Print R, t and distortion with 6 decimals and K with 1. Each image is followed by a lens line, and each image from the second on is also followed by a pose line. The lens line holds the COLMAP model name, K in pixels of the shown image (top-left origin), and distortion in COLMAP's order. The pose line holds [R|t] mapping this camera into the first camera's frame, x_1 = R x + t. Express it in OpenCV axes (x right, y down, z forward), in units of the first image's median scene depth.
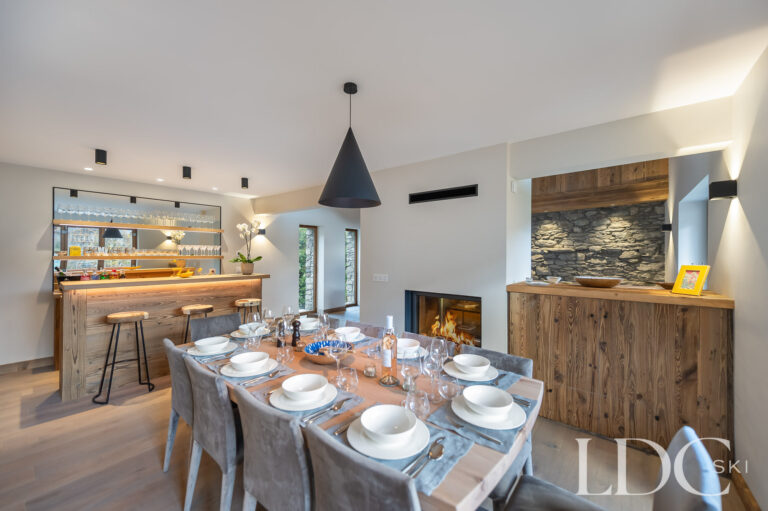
lens RADIAL K [[302.8, 0, 391.7], [0, 302.8, 259.3], [0, 0, 1]] dist [0.006206, -0.001453]
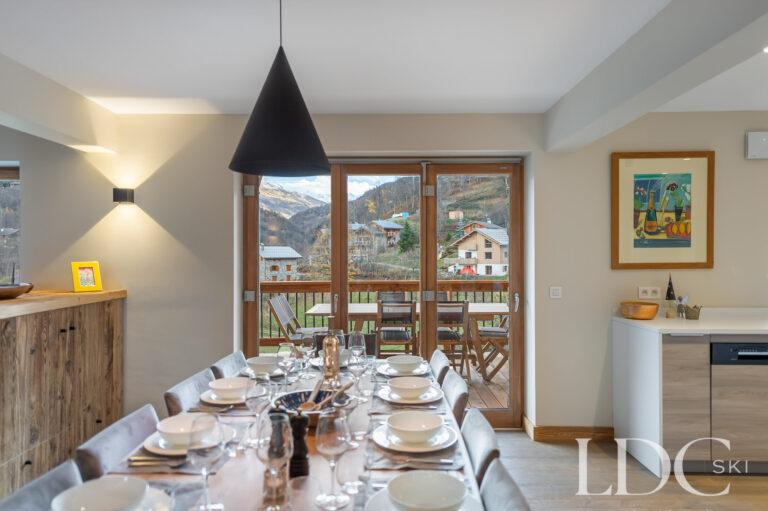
lens RADIAL K [[488.4, 0, 379.5], [0, 488.4, 254.4], [0, 0, 1]] dist [0.007474, 0.000462]
pose [[-0.605577, -0.009486, 0.795730, -0.508075], [0.009009, 0.999783, 0.018775, -0.015264], [-0.795736, 0.018538, -0.605360, 0.696527]]
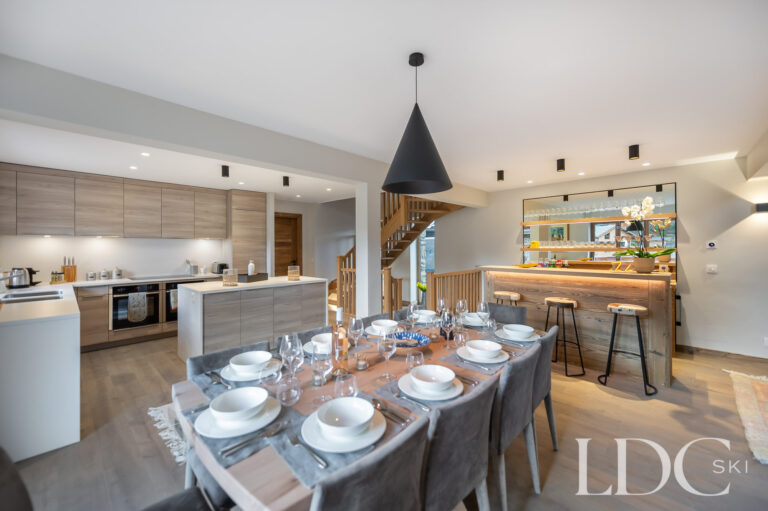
lens RADIAL K [[302.8, 0, 378.9], [0, 302.8, 244.7], [0, 0, 1]] dist [0.006206, -0.001453]
pose [[-0.113045, -0.009648, -0.993543, 0.361227], [-0.010263, 0.999911, -0.008542, -0.006824], [0.993537, 0.009231, -0.113134, 0.478716]]
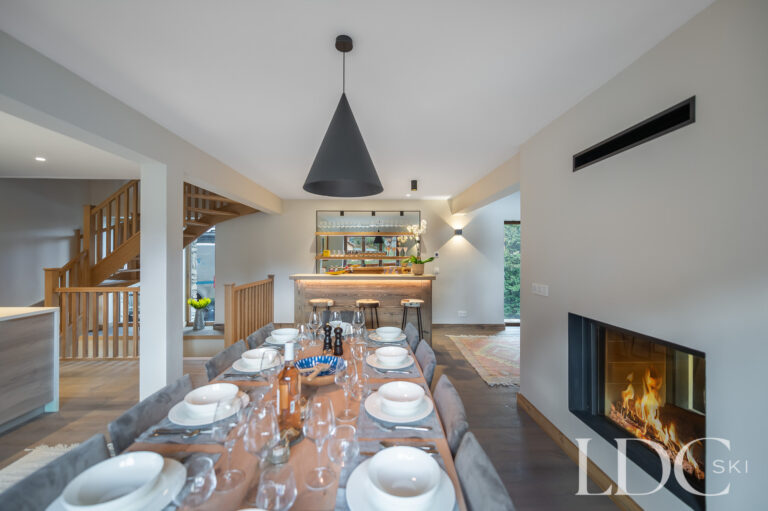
lens RADIAL K [[302.8, 0, 385.5], [0, 302.8, 249.4], [0, 0, 1]] dist [0.006206, -0.001453]
pose [[0.639655, -0.015286, -0.768510, 0.249499], [-0.012031, 0.999481, -0.029894, -0.004026], [0.768568, 0.028368, 0.639139, 0.292370]]
